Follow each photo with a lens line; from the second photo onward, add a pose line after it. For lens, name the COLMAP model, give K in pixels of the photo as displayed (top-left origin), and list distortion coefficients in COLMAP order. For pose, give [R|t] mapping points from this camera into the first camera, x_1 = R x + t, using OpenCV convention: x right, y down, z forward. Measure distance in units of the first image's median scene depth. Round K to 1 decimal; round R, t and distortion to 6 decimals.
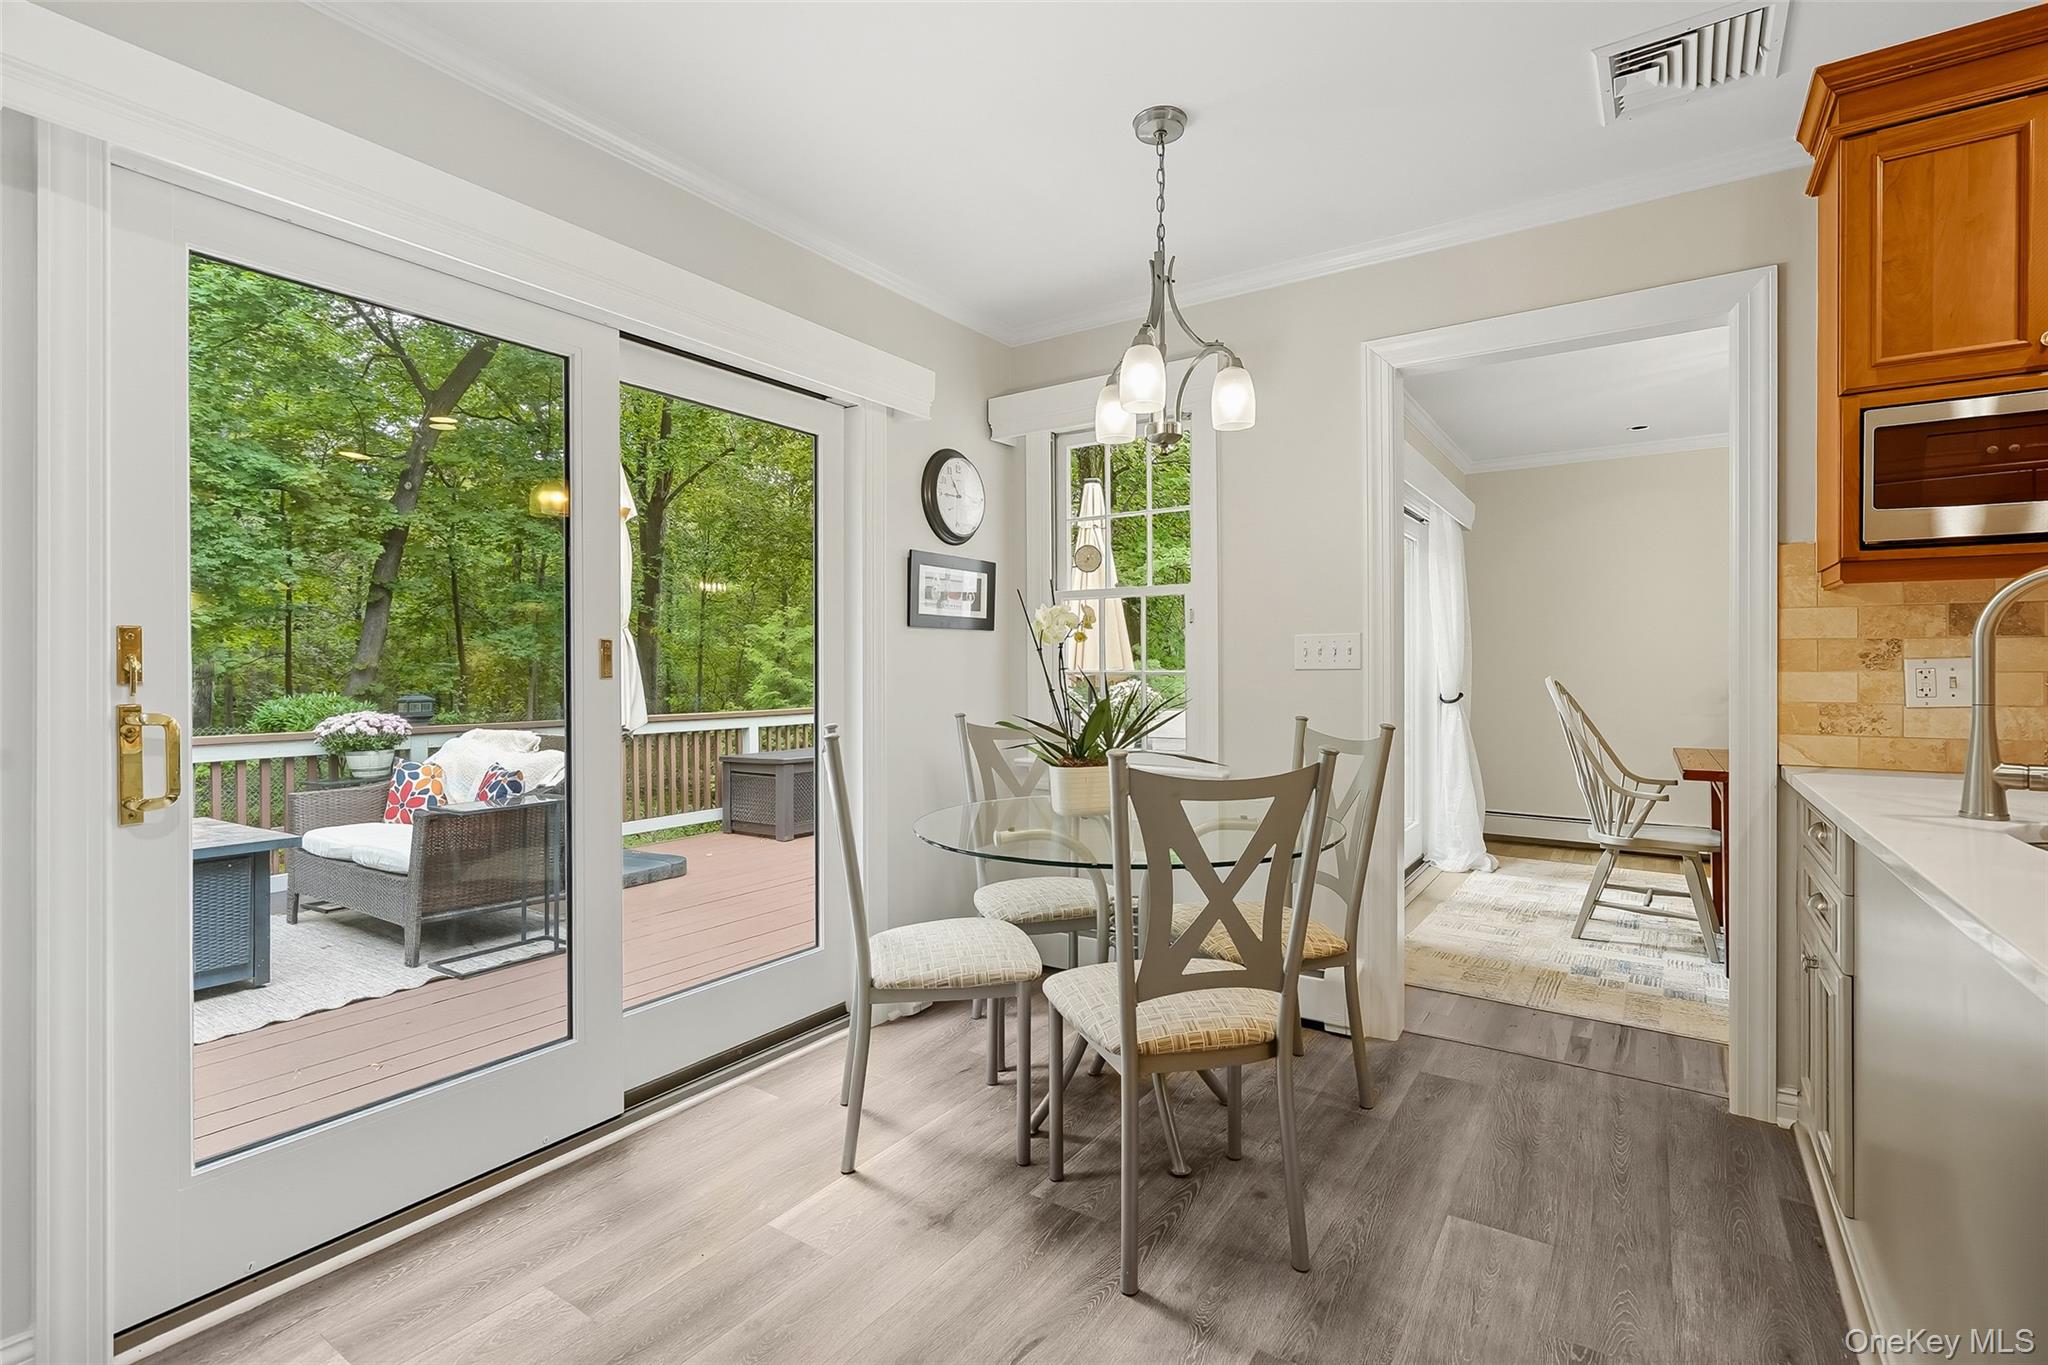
lens RADIAL K [[951.0, 0, 1024.6], [0, 951.0, 670.5], [0, 0, 1]] dist [0.001910, 0.000448]
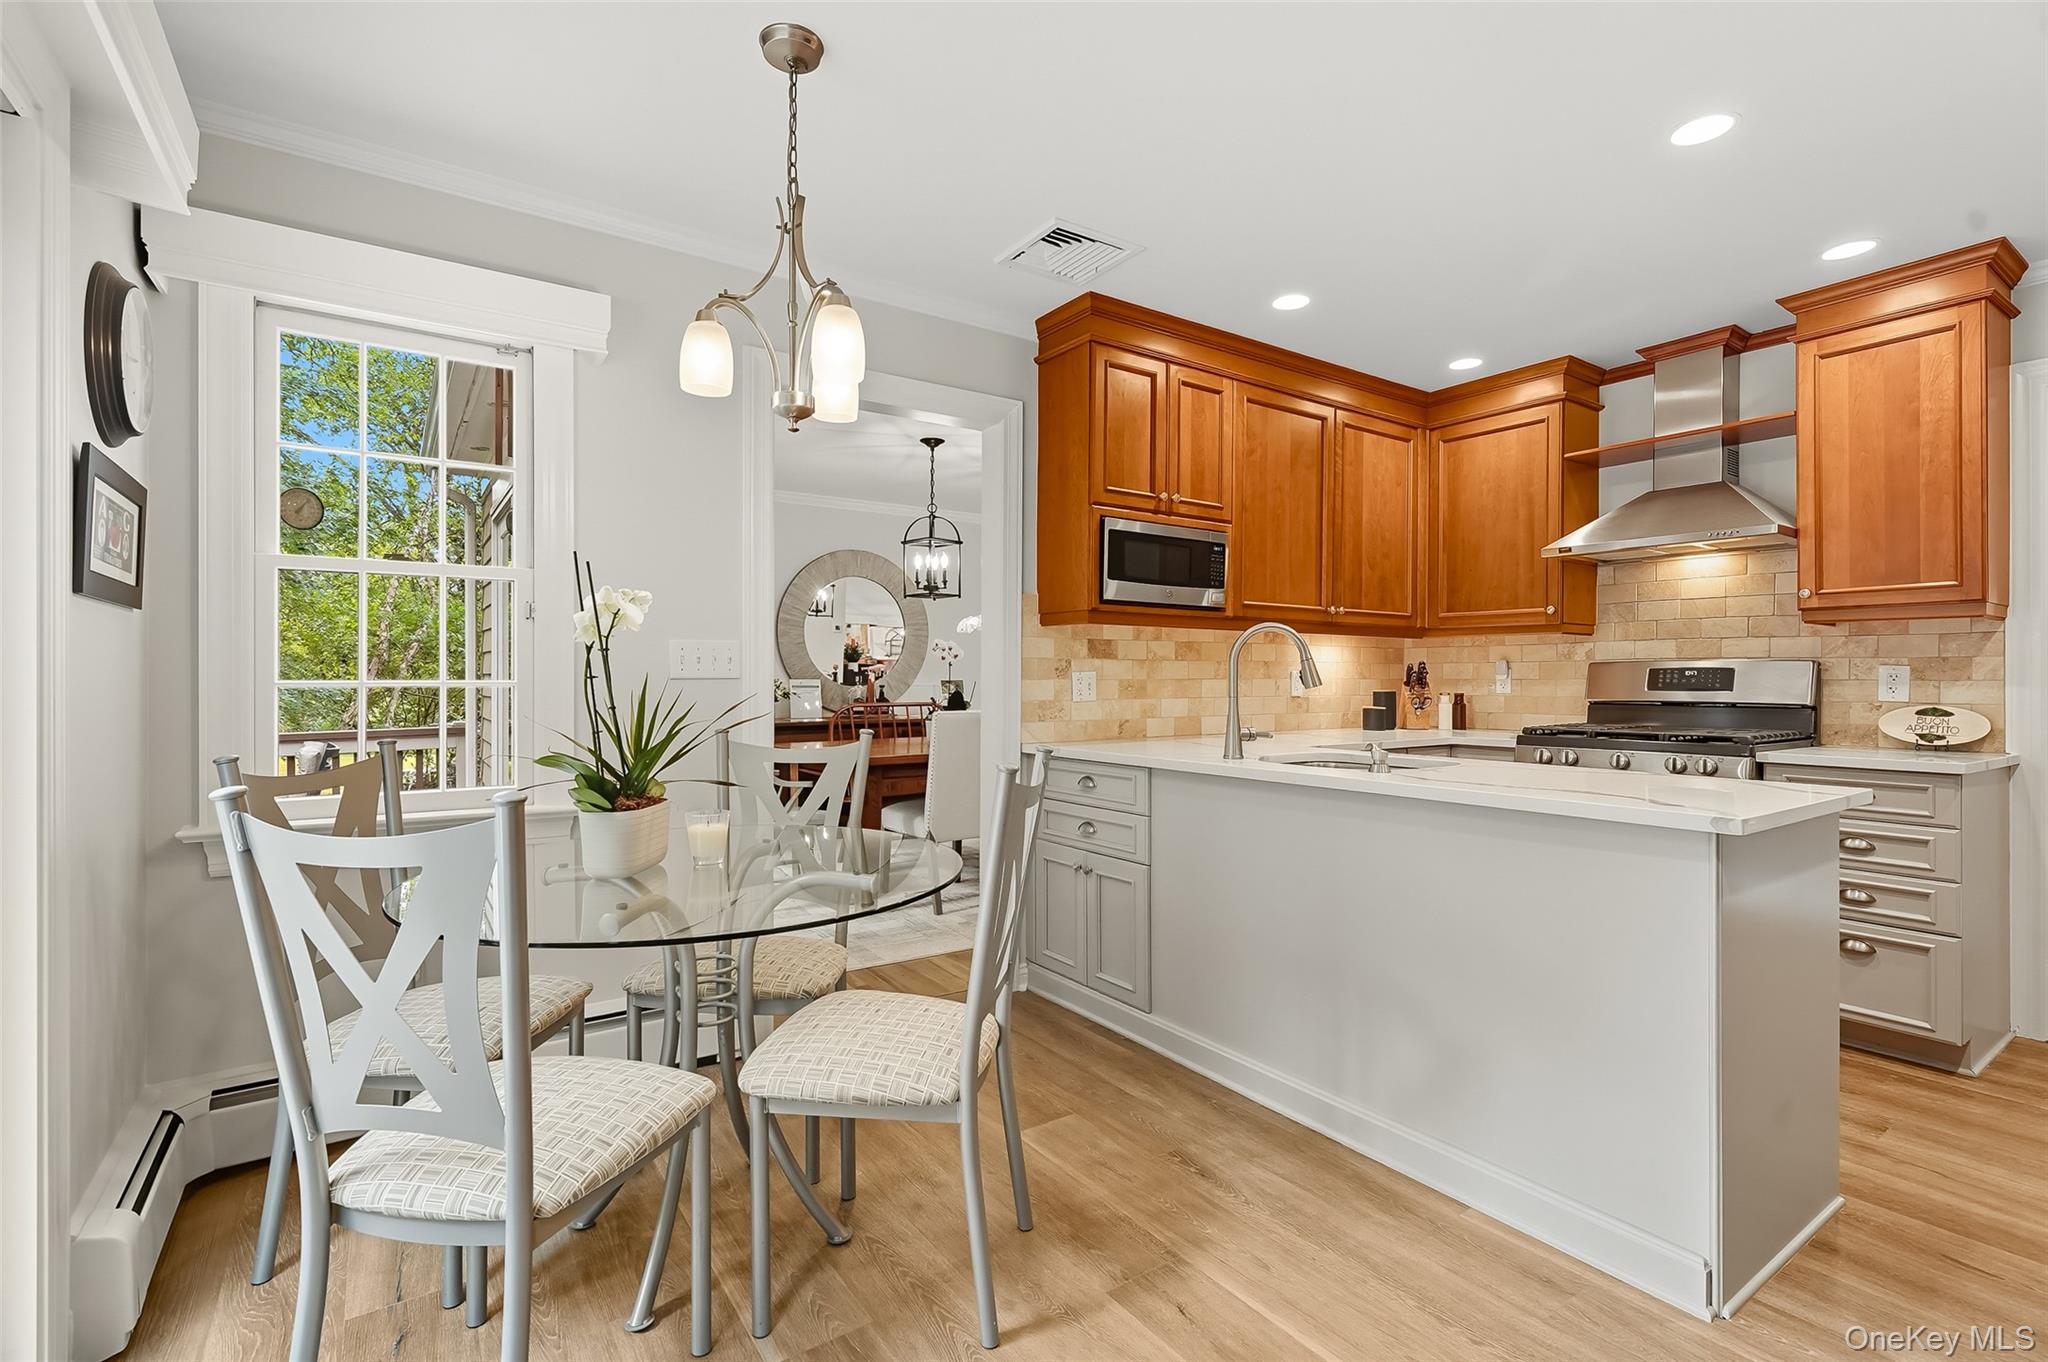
lens RADIAL K [[939.3, 0, 1022.7], [0, 939.3, 677.4], [0, 0, 1]] dist [0.000950, -0.000399]
pose [[0.367540, 0.002819, 0.930003, -0.570835], [0.002044, 0.999991, -0.003838, 0.003069], [-0.930005, 0.003311, 0.367531, 0.488324]]
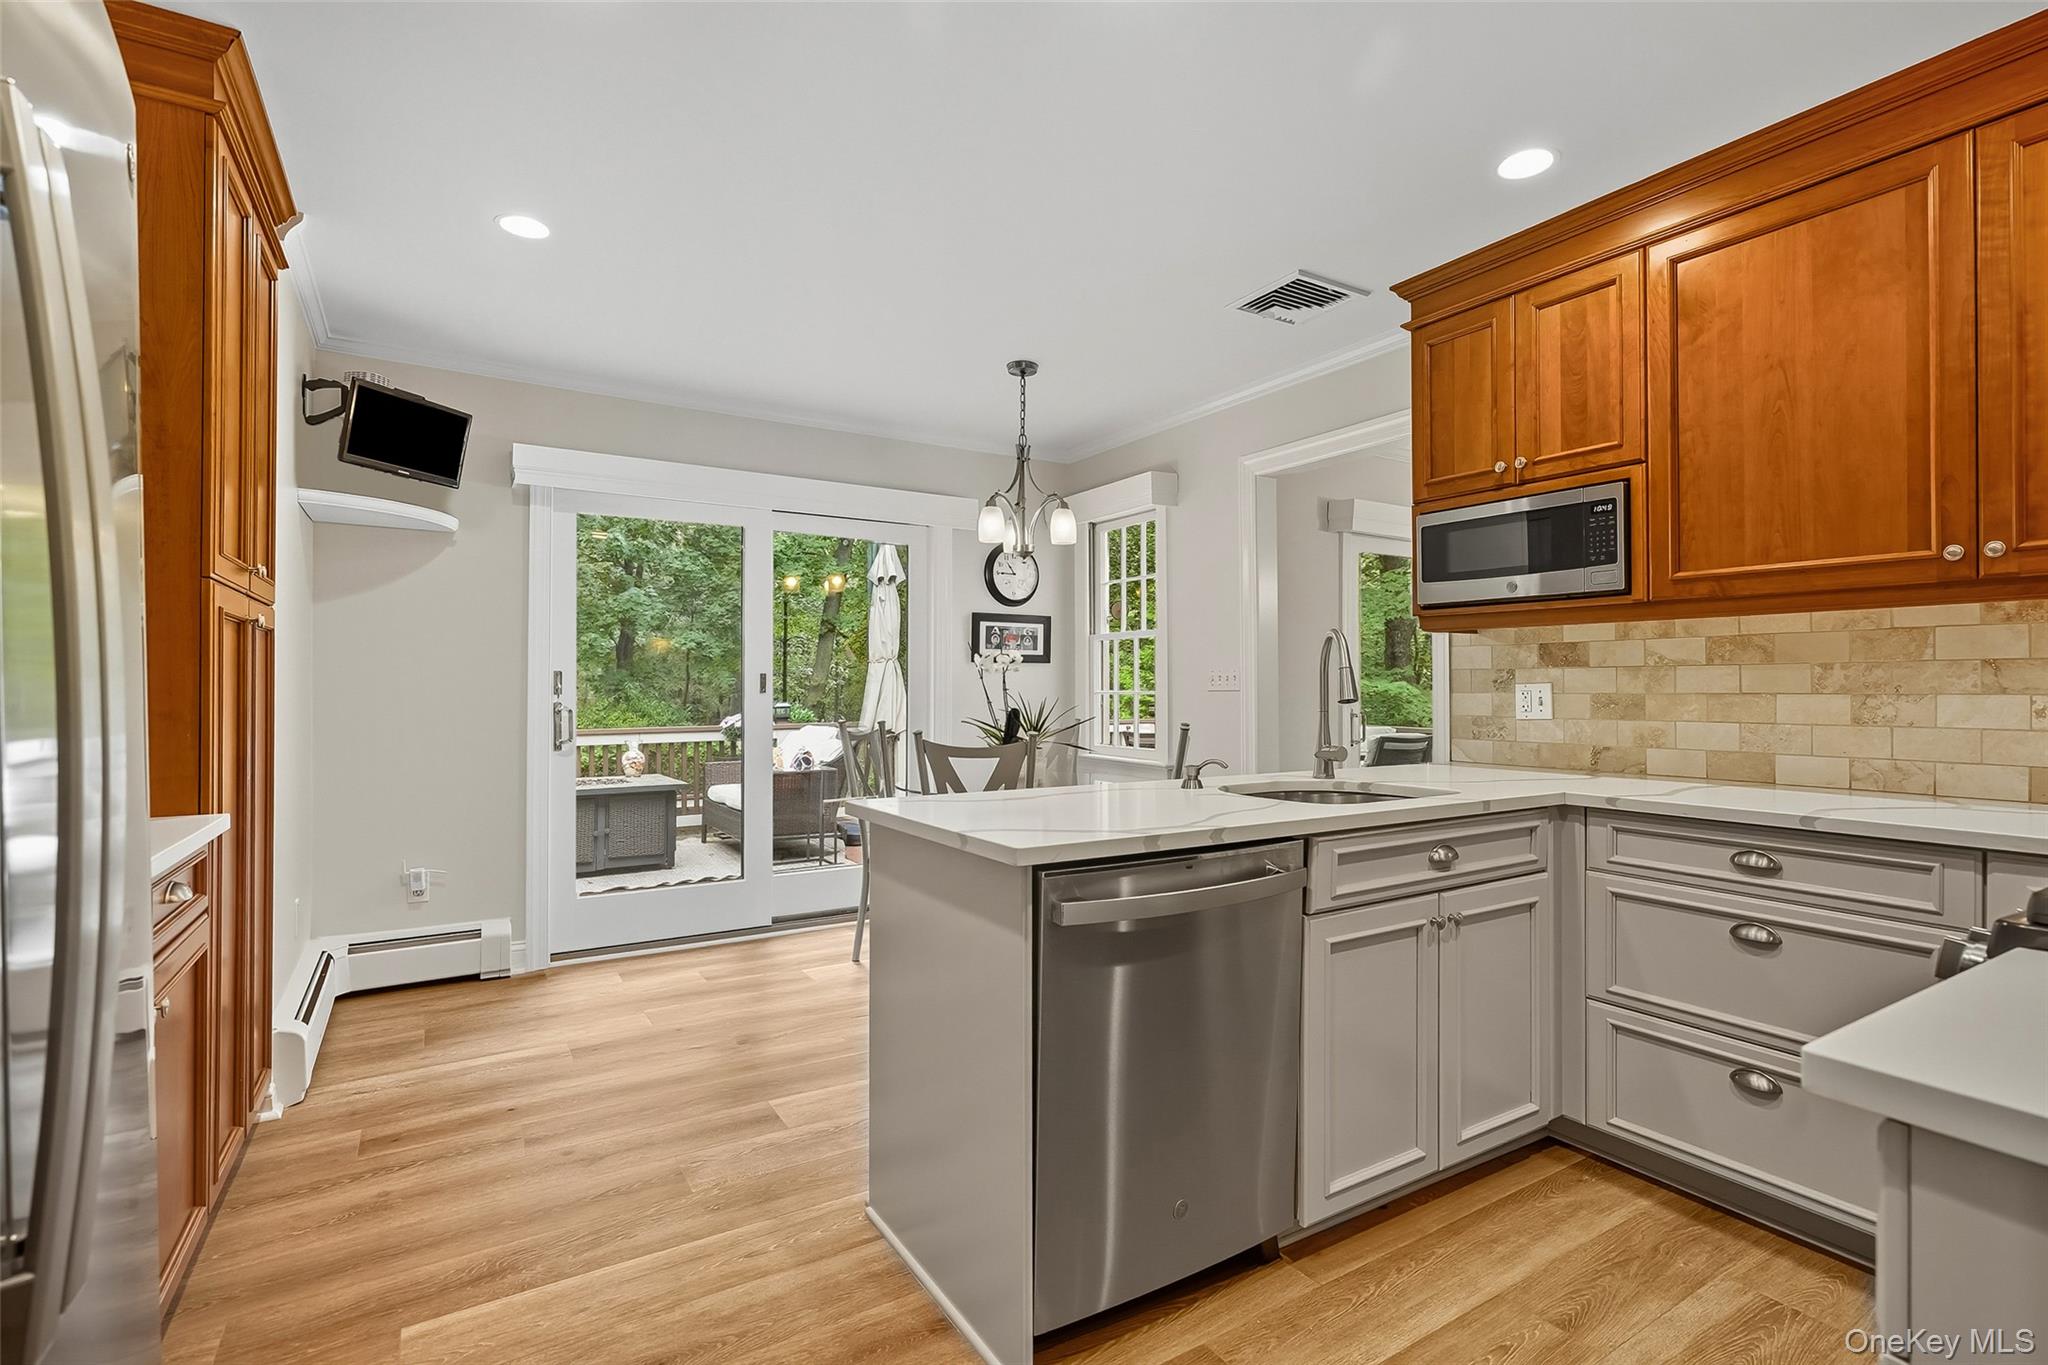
lens RADIAL K [[939.3, 0, 1022.7], [0, 939.3, 678.9], [0, 0, 1]] dist [0.000950, -0.000399]
pose [[0.911844, -0.000754, -0.410536, 0.819812], [-0.003199, 0.999955, -0.008942, -0.004767], [0.410524, 0.009467, 0.911800, -0.515247]]
